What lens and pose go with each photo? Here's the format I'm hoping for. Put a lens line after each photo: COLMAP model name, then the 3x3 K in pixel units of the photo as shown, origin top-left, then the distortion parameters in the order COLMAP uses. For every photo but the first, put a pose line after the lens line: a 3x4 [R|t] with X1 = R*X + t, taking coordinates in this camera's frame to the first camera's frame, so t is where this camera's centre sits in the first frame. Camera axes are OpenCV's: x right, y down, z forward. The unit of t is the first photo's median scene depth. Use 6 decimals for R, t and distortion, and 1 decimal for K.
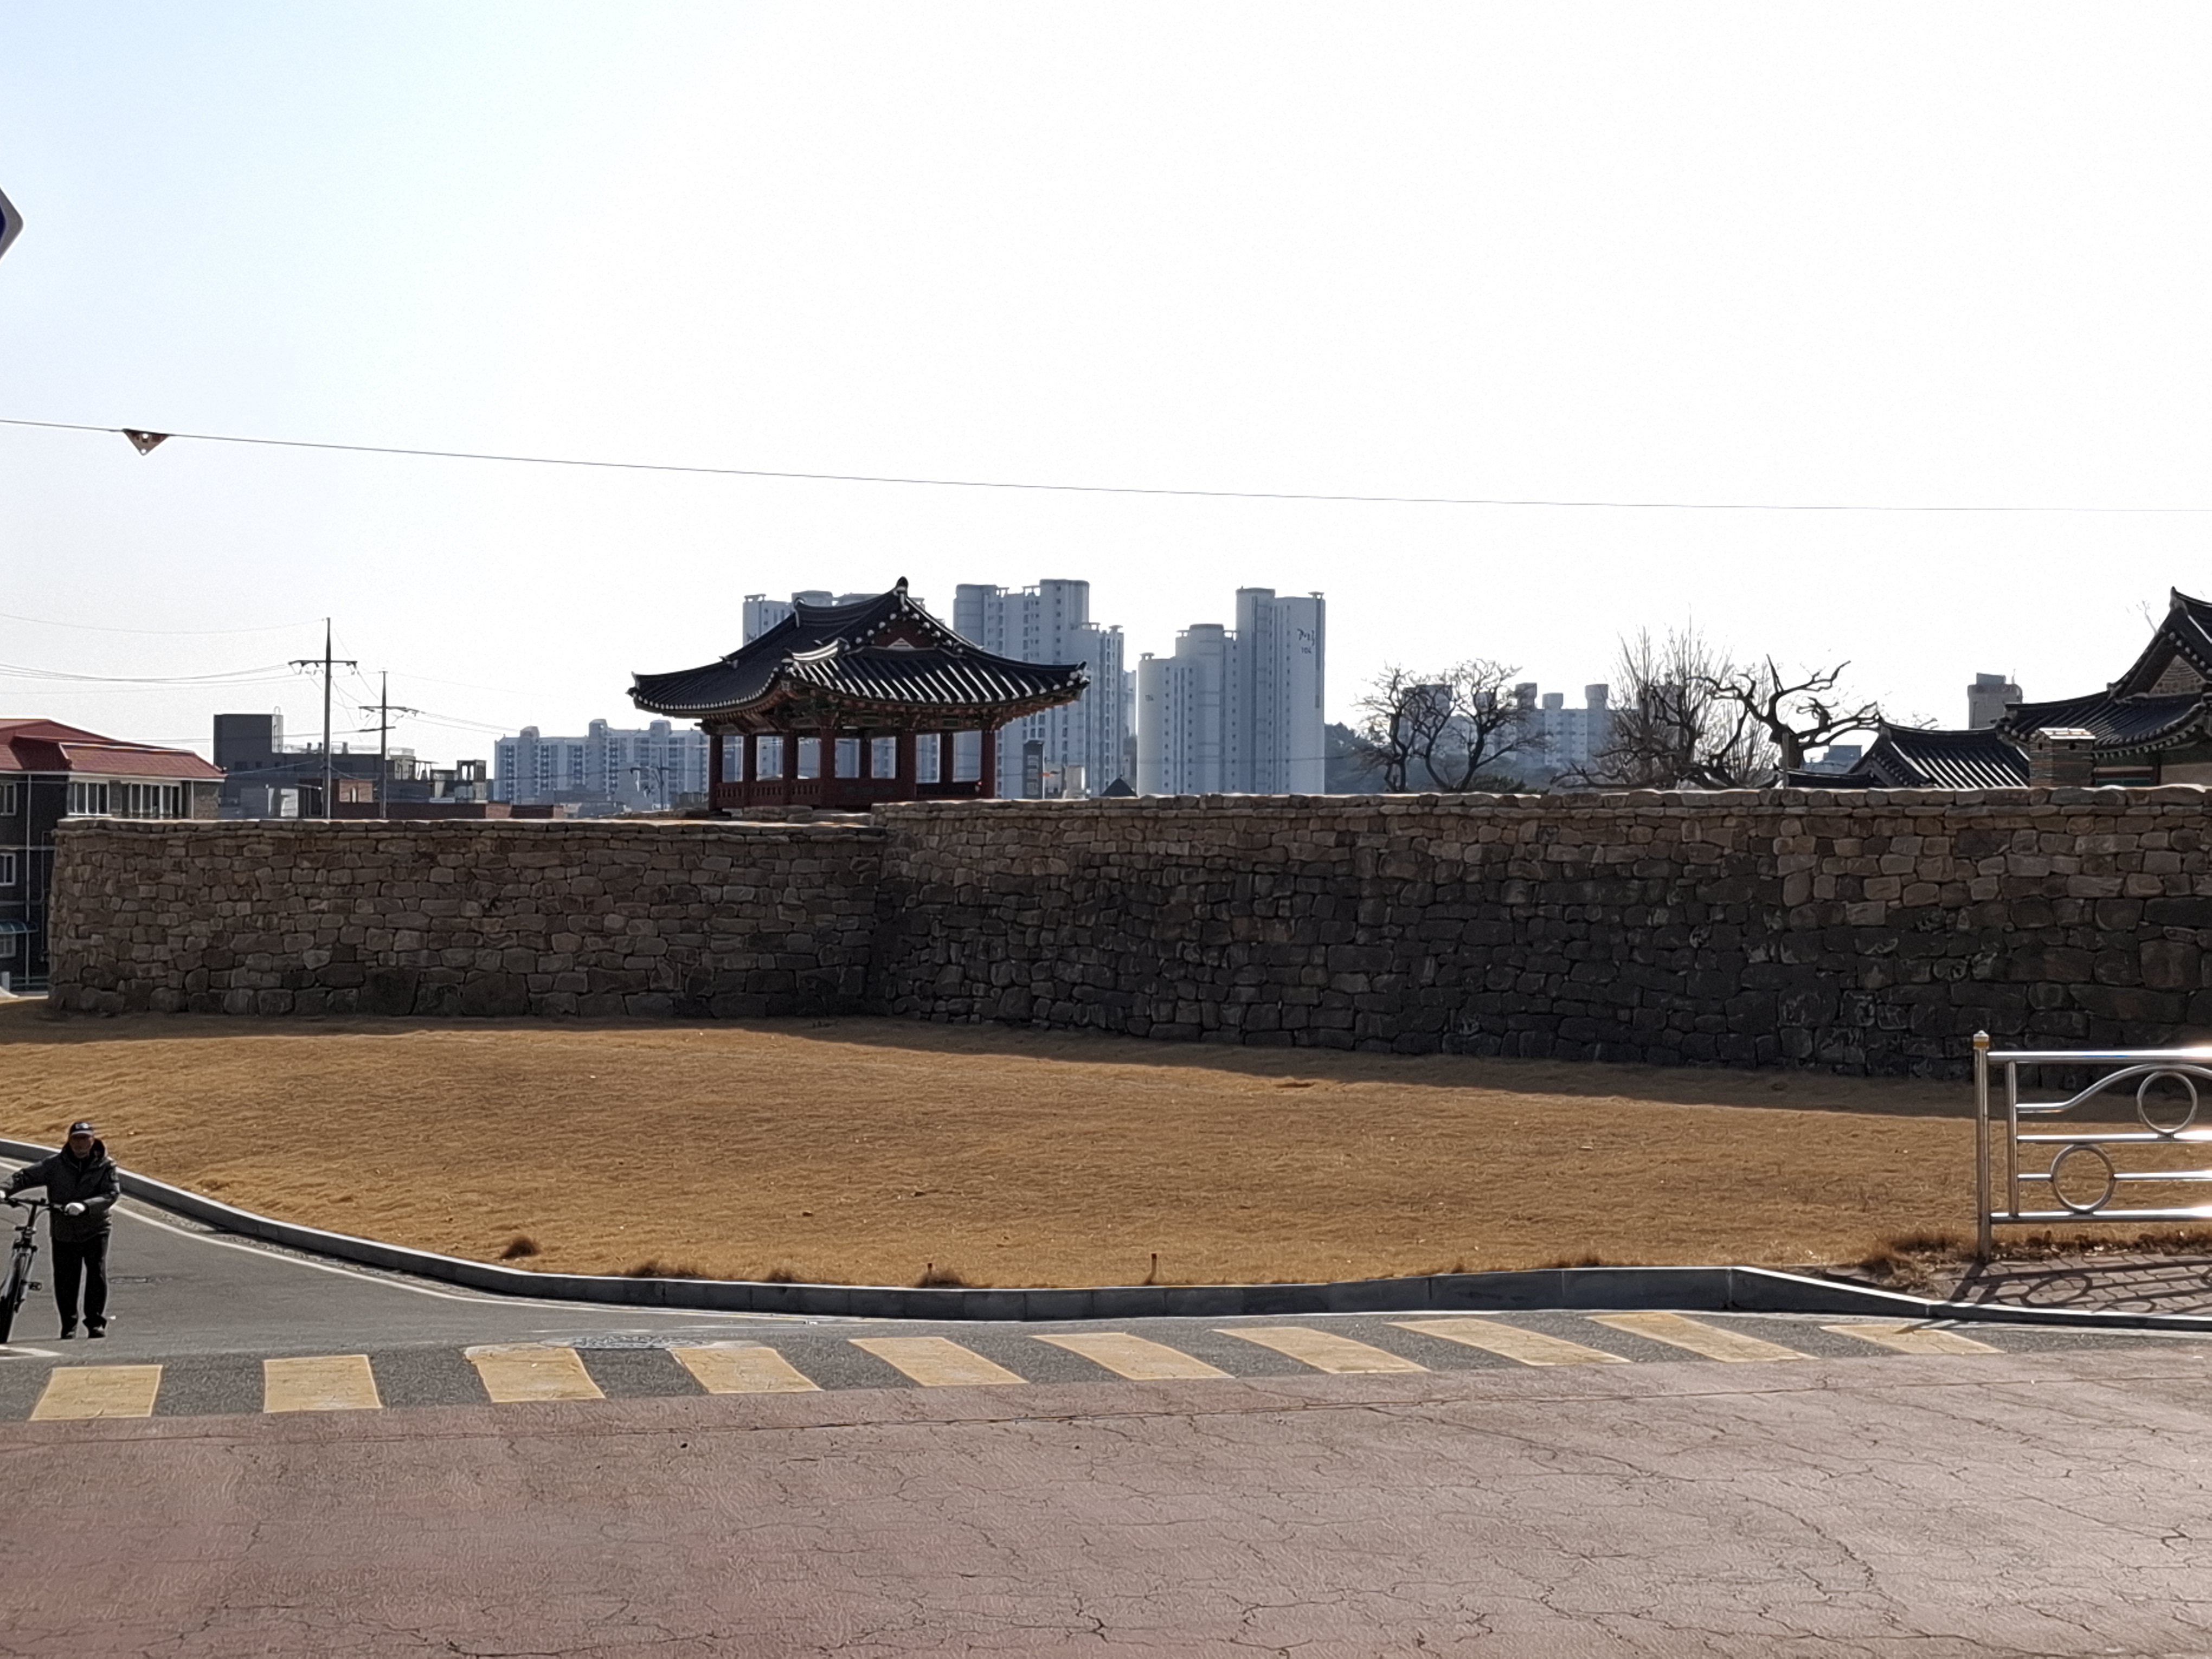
lens RADIAL K [[1748.7, 0, 1072.6], [0, 1748.7, 838.0], [0, 0, 1]] dist [0.166703, -0.300706]
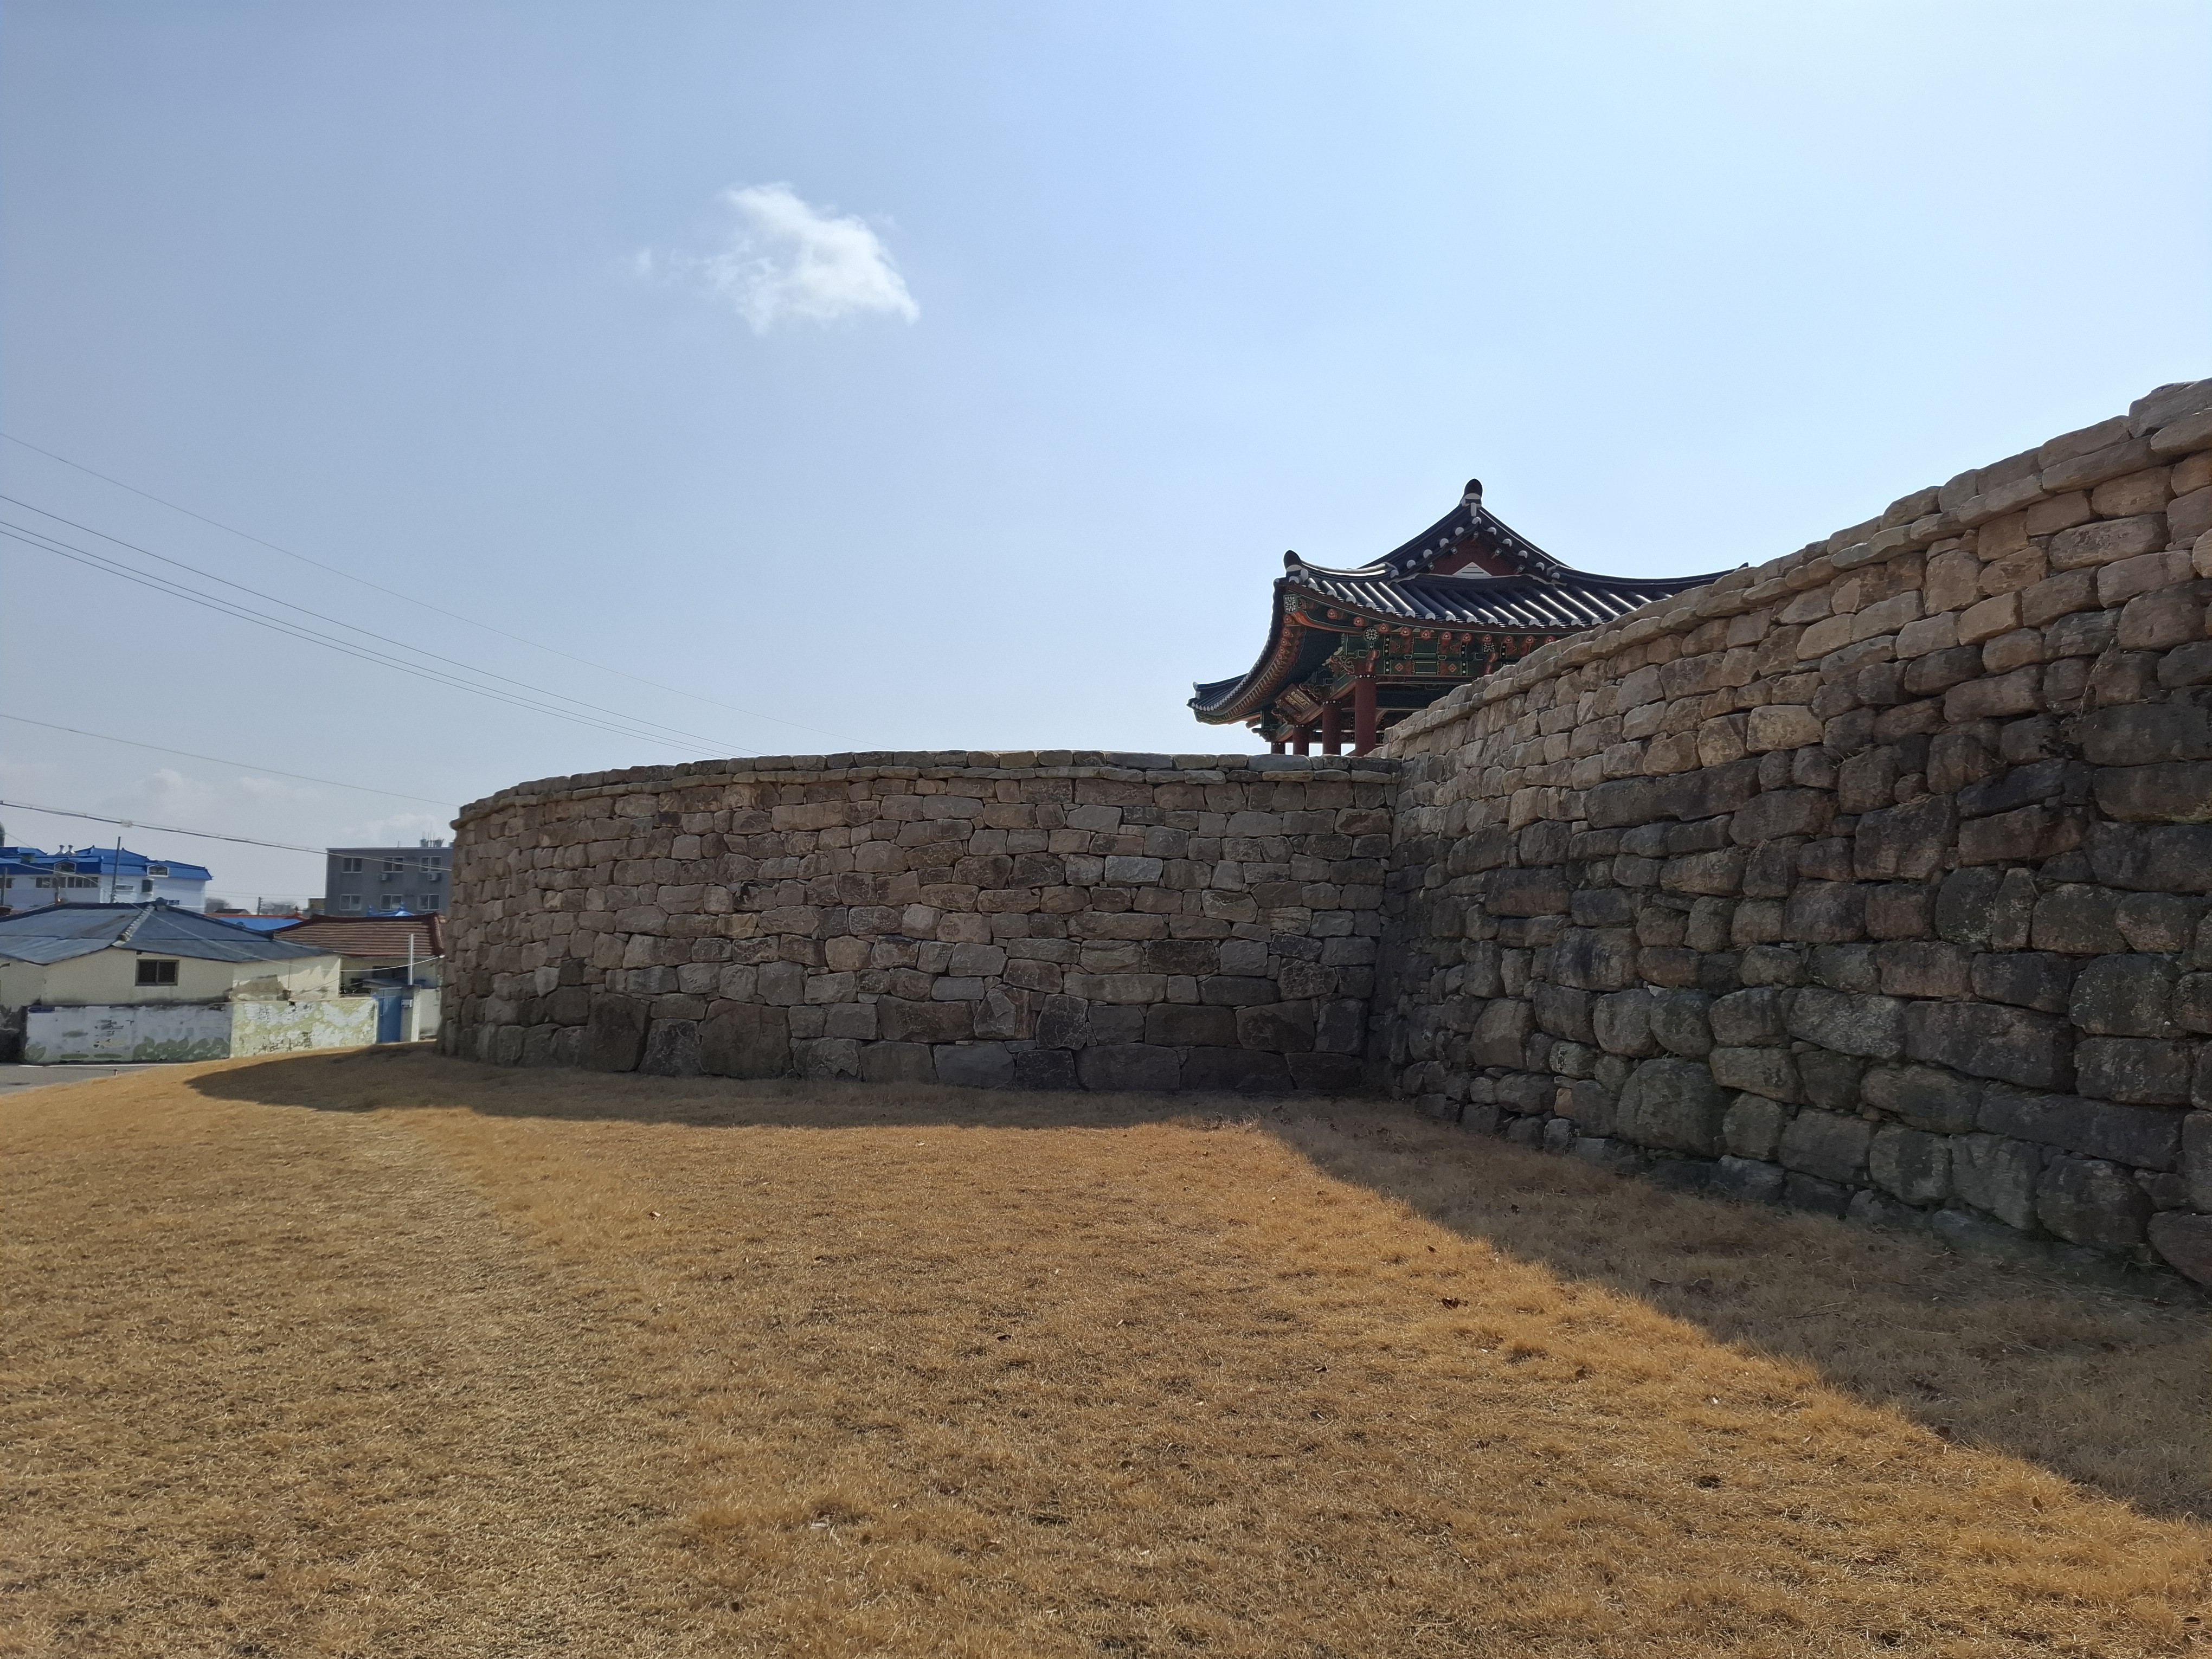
lens RADIAL K [[1748.7, 0, 1072.6], [0, 1748.7, 838.0], [0, 0, 1]] dist [0.166703, -0.300706]
pose [[0.942316, -0.022138, -0.333991, -0.018566], [0.014965, 0.999599, -0.024034, 0.035424], [0.334389, 0.017649, 0.942270, 0.468905]]
